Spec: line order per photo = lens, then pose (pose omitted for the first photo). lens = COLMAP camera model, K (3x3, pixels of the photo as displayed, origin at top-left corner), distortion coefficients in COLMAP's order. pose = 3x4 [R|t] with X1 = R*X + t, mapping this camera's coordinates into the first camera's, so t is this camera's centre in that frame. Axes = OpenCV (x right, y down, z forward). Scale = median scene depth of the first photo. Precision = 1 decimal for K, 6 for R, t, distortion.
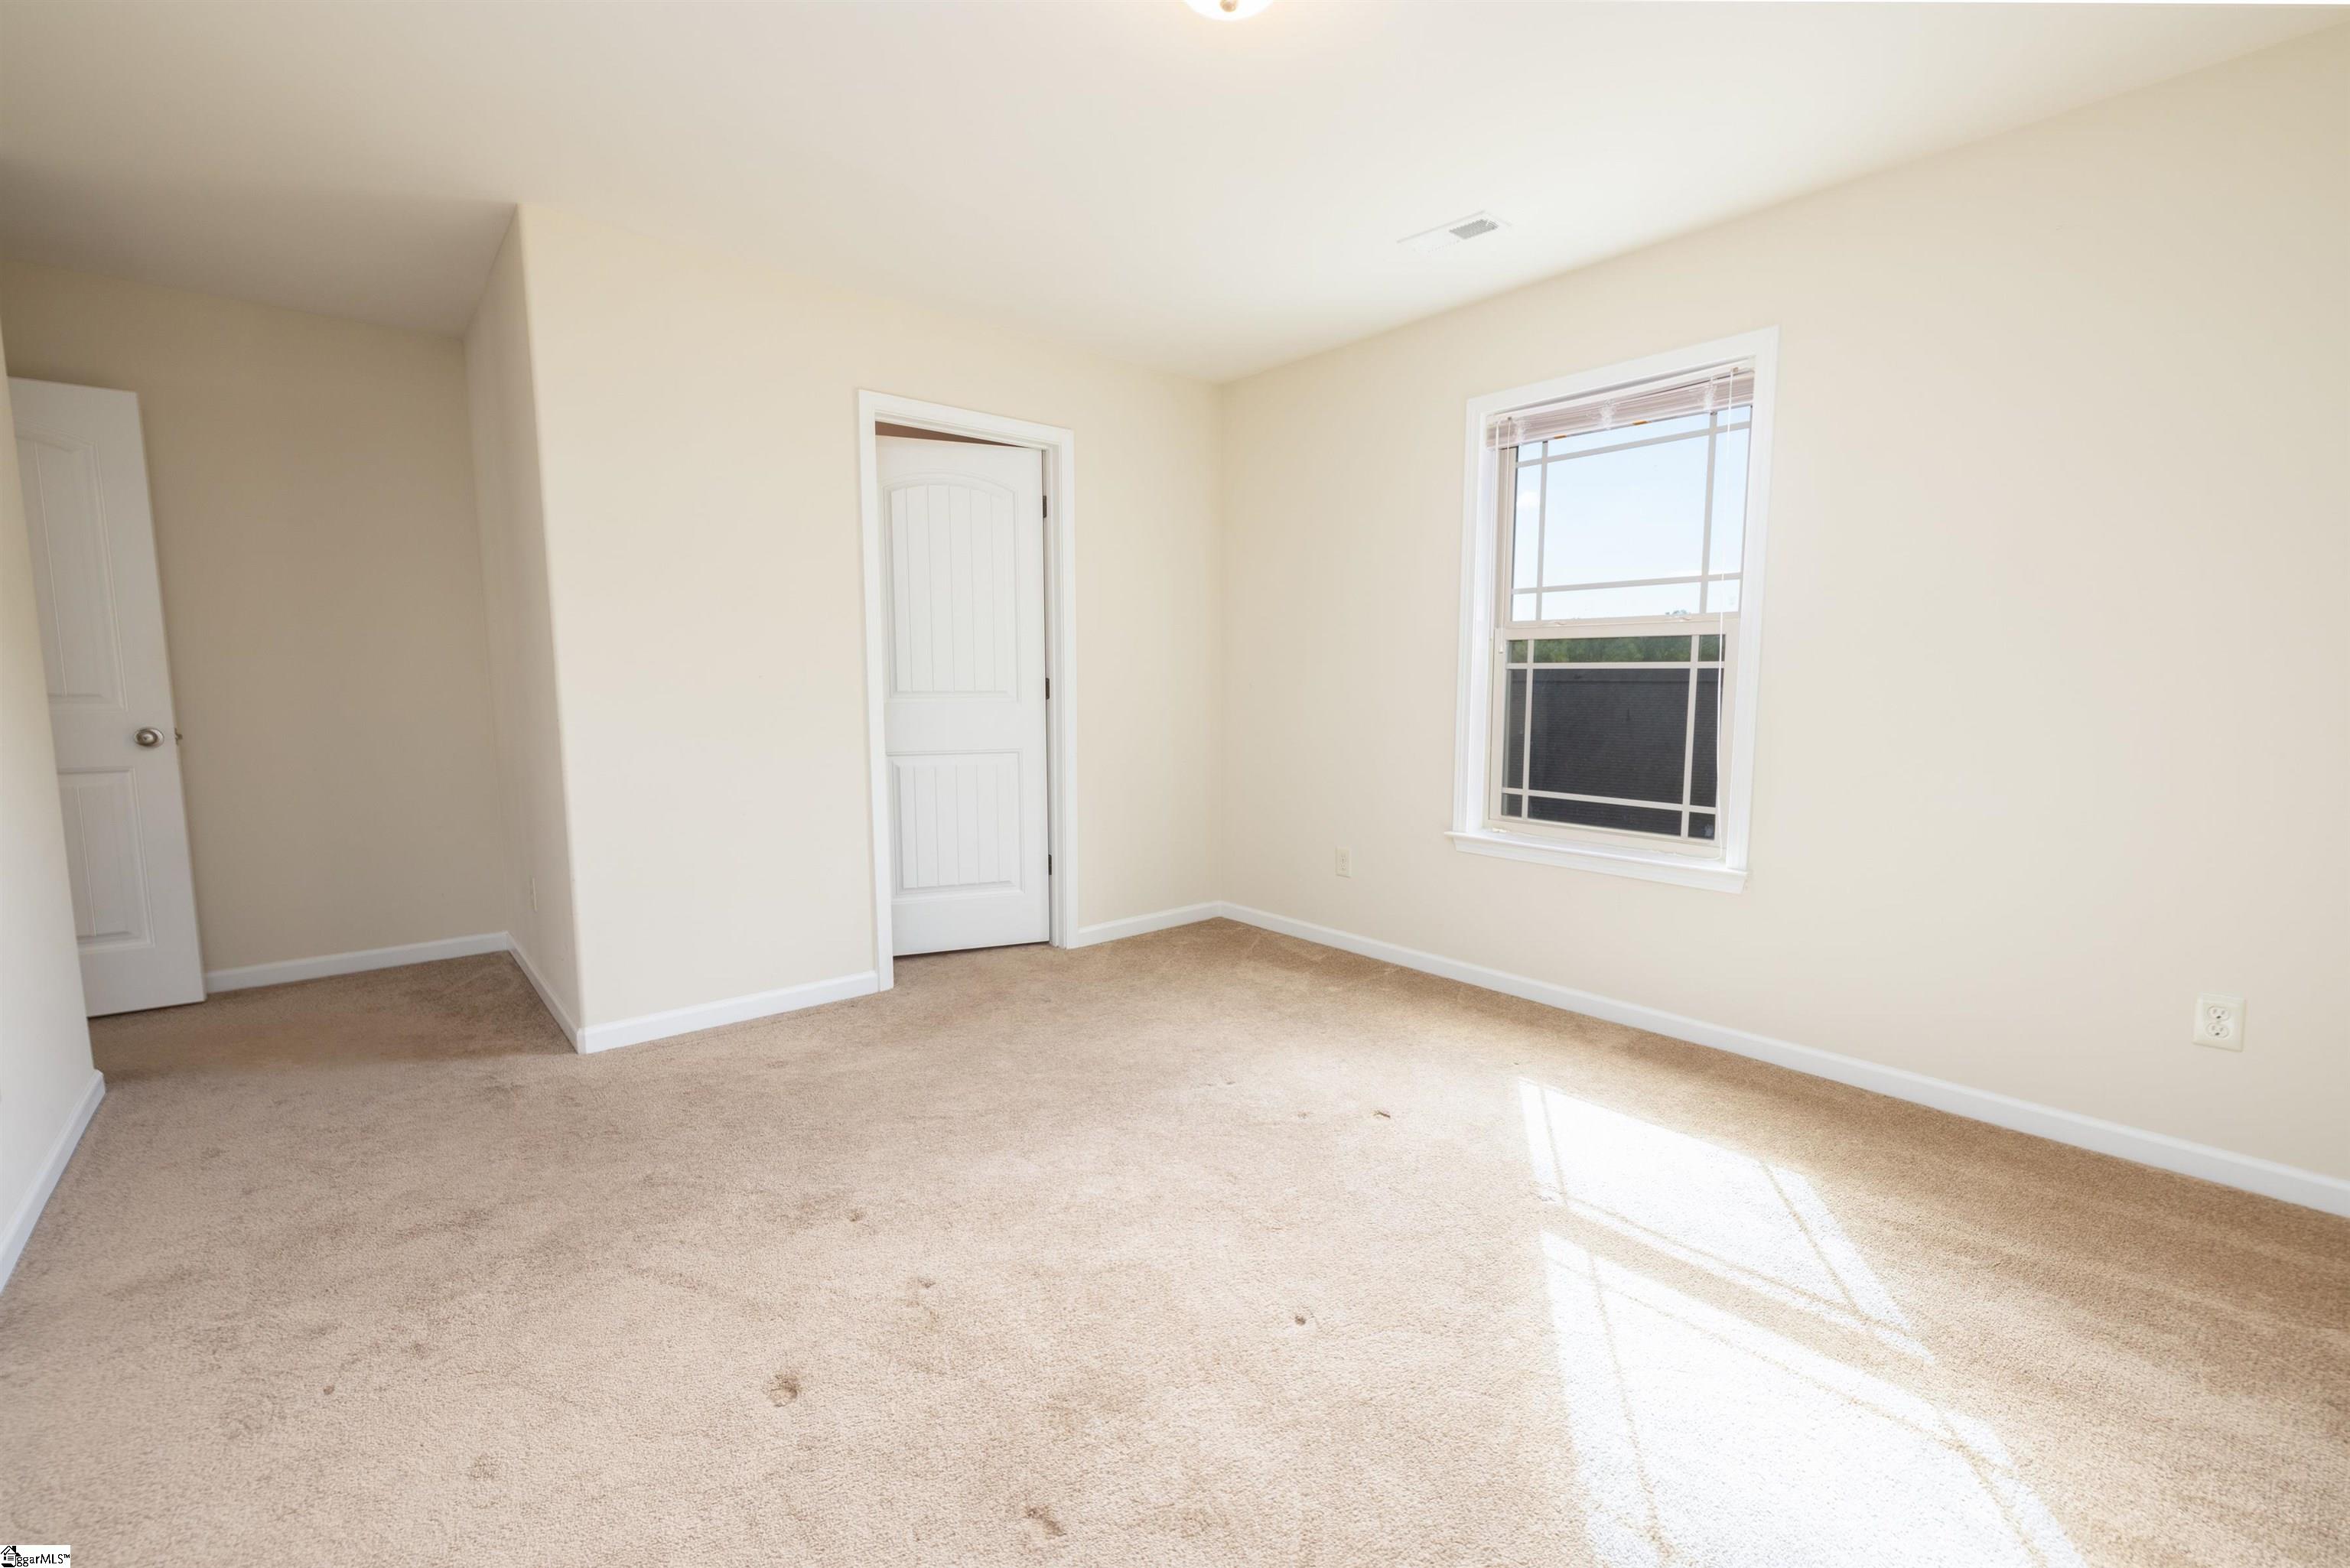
lens RADIAL K [[1006.0, 0, 1184.4], [0, 1006.0, 767.1], [0, 0, 1]] dist [0.000162, -0.000026]
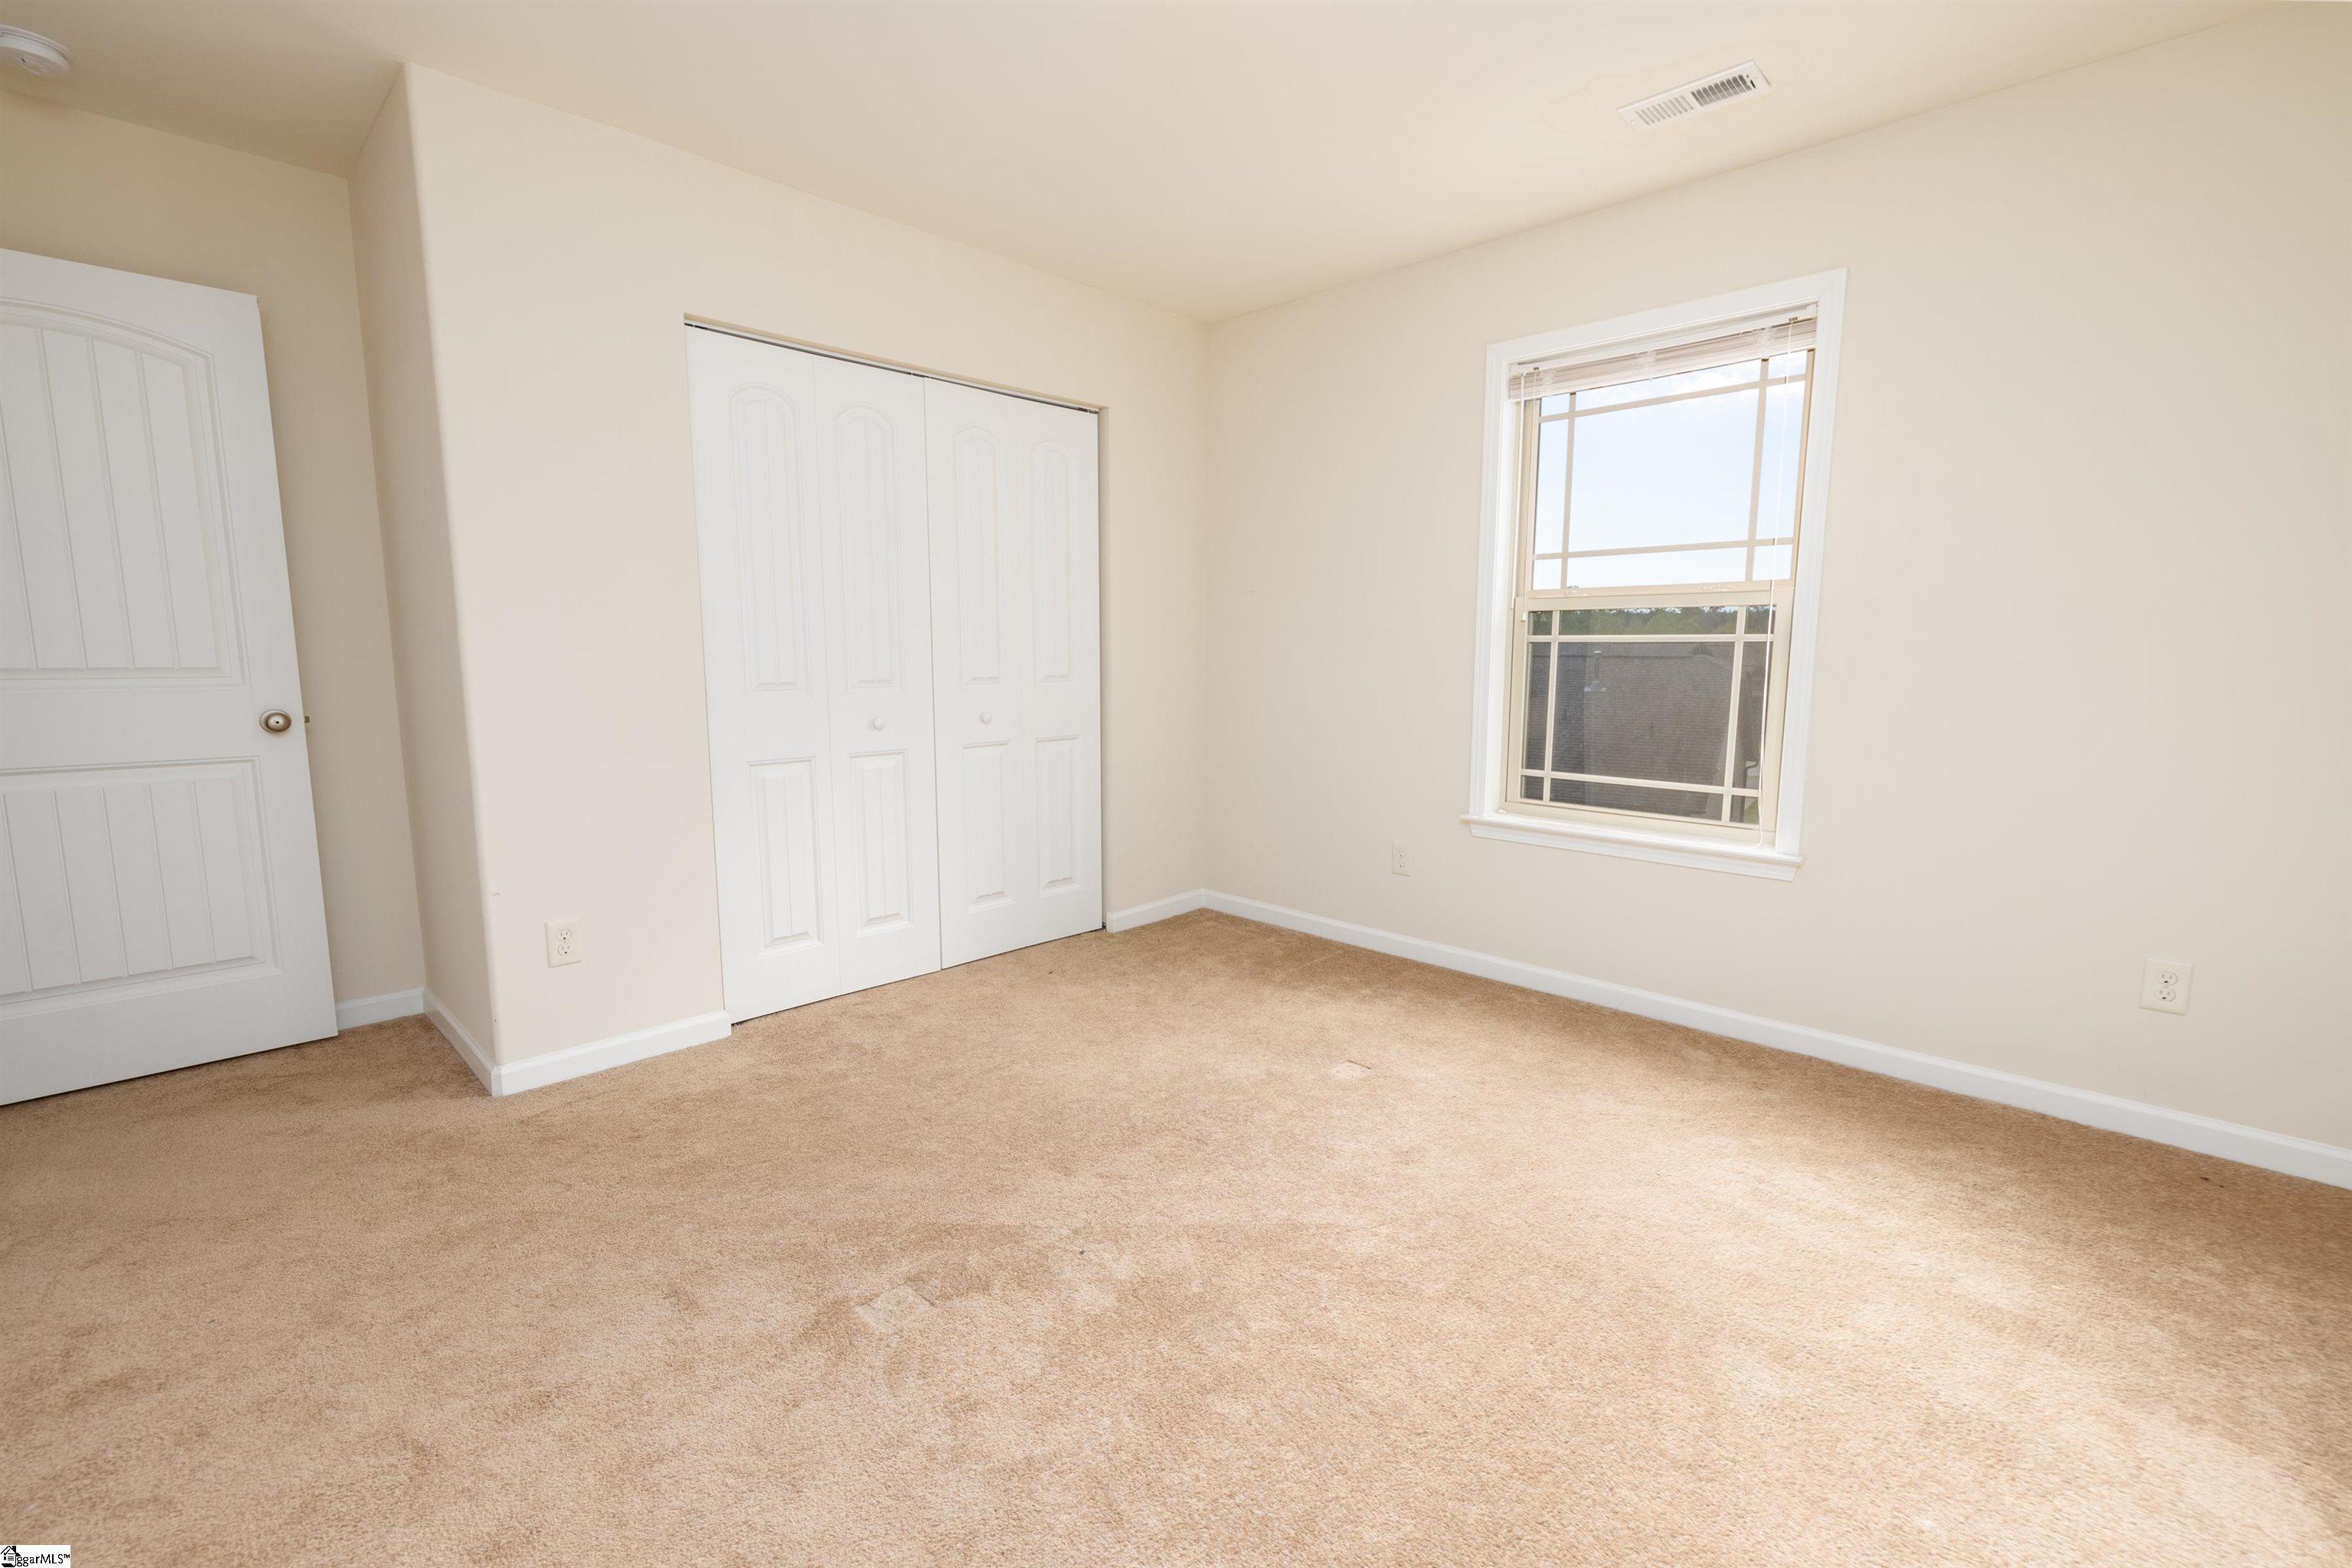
lens RADIAL K [[994.8, 0, 1176.0], [0, 994.8, 784.0], [0, 0, 1]] dist [-0.000377, -0.000229]
pose [[0.995777, -0.011484, 0.091086, -0.093321], [0.007405, 0.998960, 0.044998, -0.010041], [-0.091508, -0.044134, 0.994826, 0.113040]]
